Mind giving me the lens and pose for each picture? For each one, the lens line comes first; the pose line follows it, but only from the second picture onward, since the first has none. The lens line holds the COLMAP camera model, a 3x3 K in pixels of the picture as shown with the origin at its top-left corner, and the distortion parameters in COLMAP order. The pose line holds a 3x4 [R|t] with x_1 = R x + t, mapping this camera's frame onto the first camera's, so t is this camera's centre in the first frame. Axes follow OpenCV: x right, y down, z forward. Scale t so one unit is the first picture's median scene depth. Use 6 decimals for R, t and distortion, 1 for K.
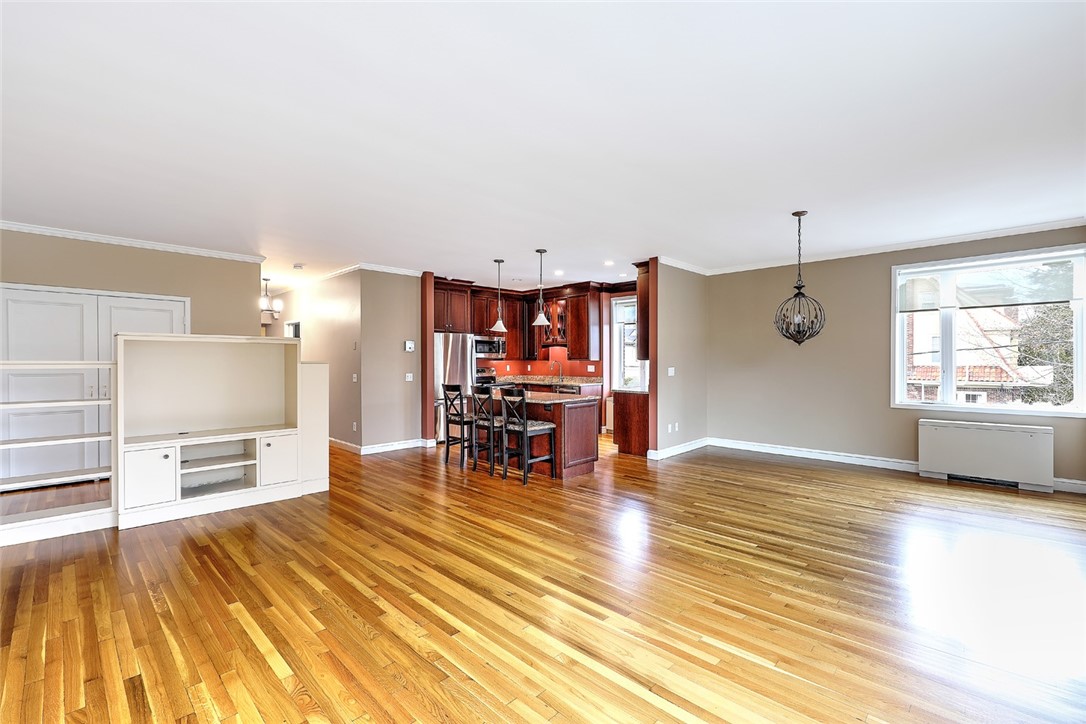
lens RADIAL K [[467.7, 0, 549.0], [0, 467.7, 361.8], [0, 0, 1]] dist [0.004156, 0.000014]
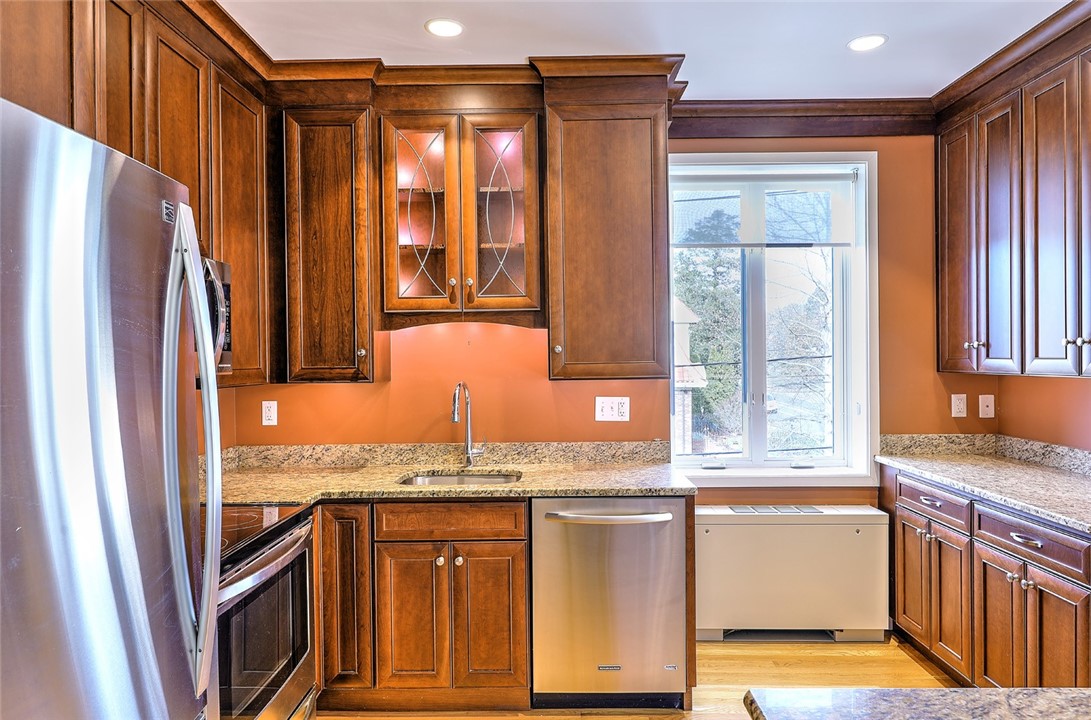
lens RADIAL K [[665.0, 0, 554.4], [0, 665.0, 363.9], [0, 0, 1]] dist [0.002852, -0.003846]
pose [[0.726413, -0.013008, 0.687136, -0.282471], [0.012486, 0.999906, 0.005729, -0.019465], [-0.687145, 0.004418, 0.726507, 1.116808]]
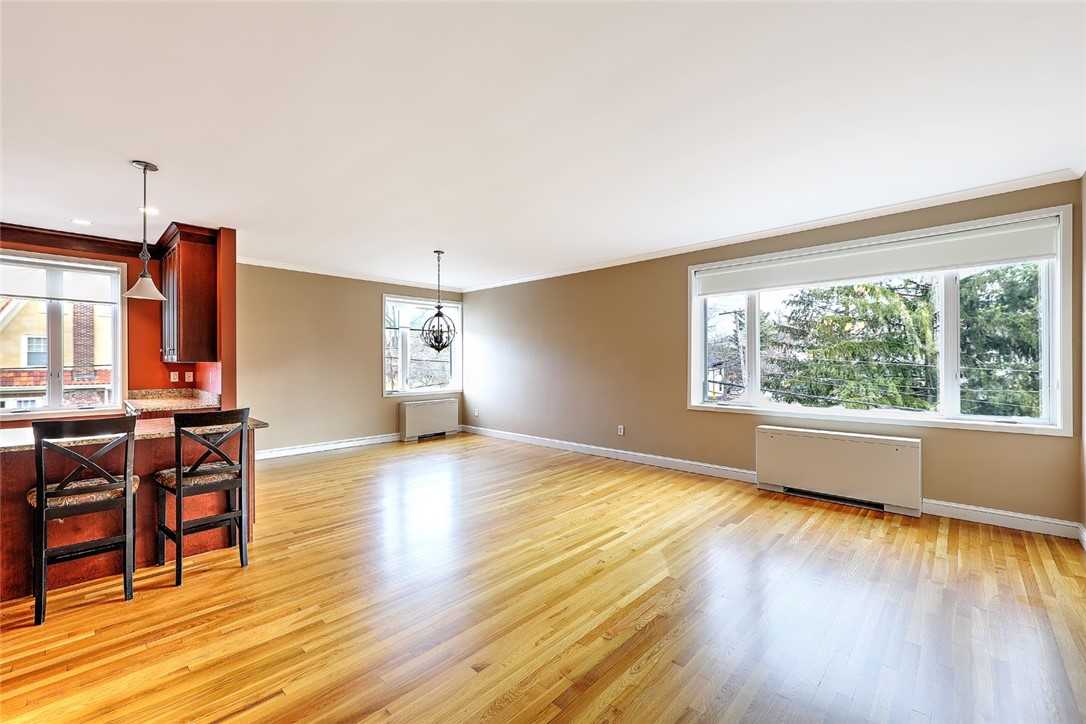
lens RADIAL K [[445.2, 0, 542.2], [0, 445.2, 364.7], [0, 0, 1]] dist [0.002780, -0.001146]
pose [[-0.005480, -0.004768, 0.999974, -0.551563], [0.005895, 0.999971, 0.004800, 0.000331], [-0.999968, 0.005921, -0.005452, 0.535014]]
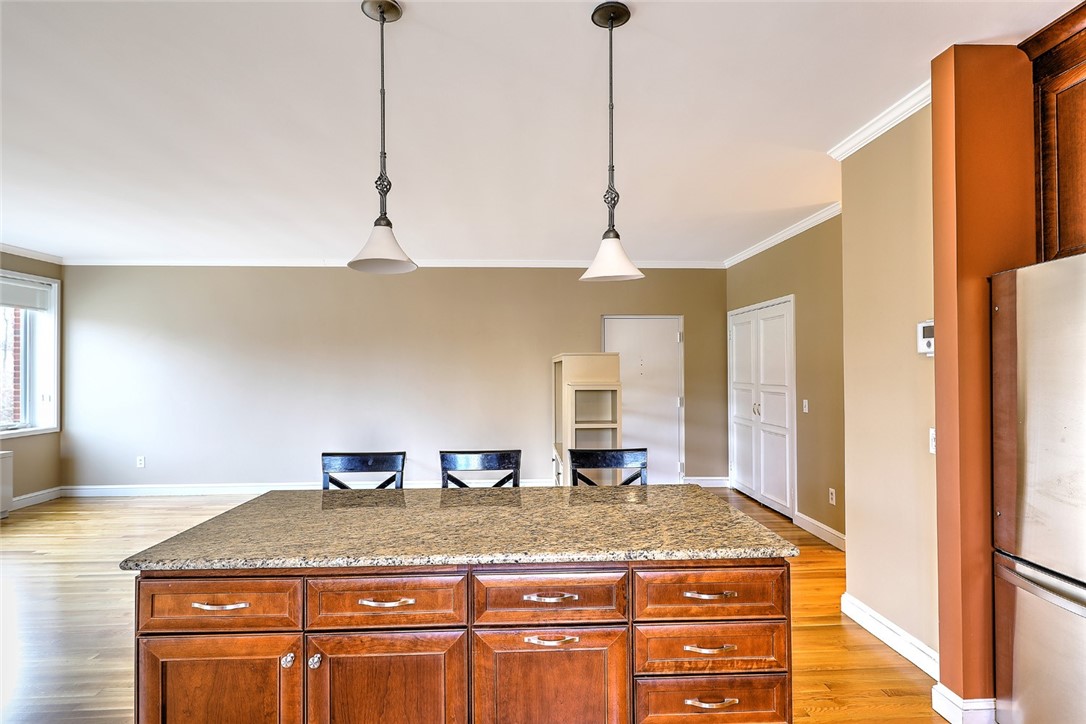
lens RADIAL K [[578.5, 0, 546.3], [0, 578.5, 364.3], [0, 0, 1]] dist [0.005992, 0.001411]
pose [[-0.687641, -0.005690, -0.726028, 0.171698], [0.002280, 0.999947, -0.009996, -0.016001], [0.726047, -0.008529, -0.687592, 1.318360]]
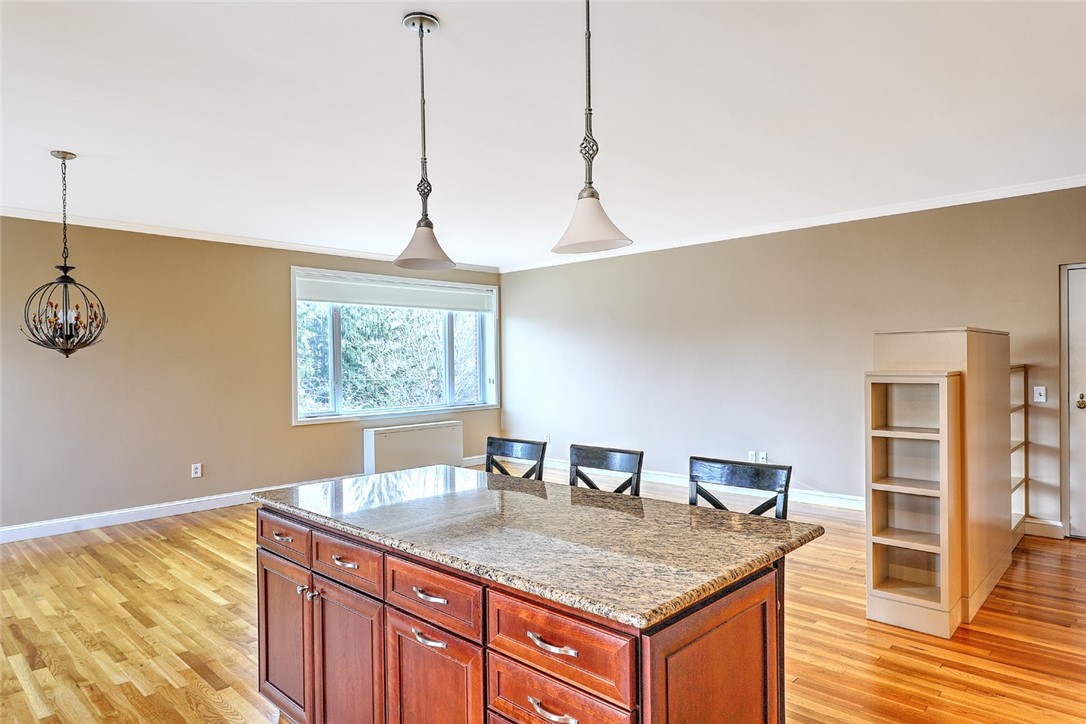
lens RADIAL K [[662.0, 0, 542.8], [0, 662.0, 358.3], [0, 0, 1]] dist [0.002852, -0.003846]
pose [[-0.999891, 0.014269, 0.003819, -0.093848], [0.014265, 0.999898, -0.001016, -0.016127], [-0.003833, -0.000961, -0.999992, 1.438739]]
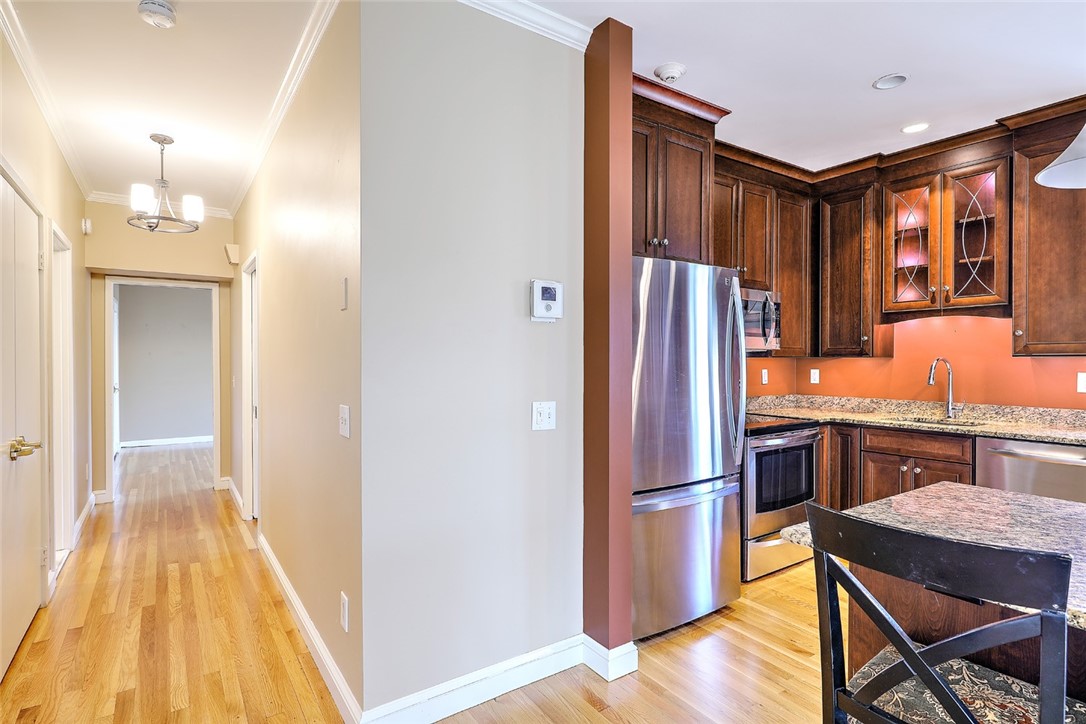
lens RADIAL K [[549.9, 0, 546.7], [0, 549.9, 364.8], [0, 0, 1]] dist [0.001256, -0.000428]
pose [[0.979640, 0.004673, -0.200709, -0.287604], [-0.003165, 0.999964, 0.007833, 0.001124], [0.200739, -0.007038, 0.979620, 0.848544]]
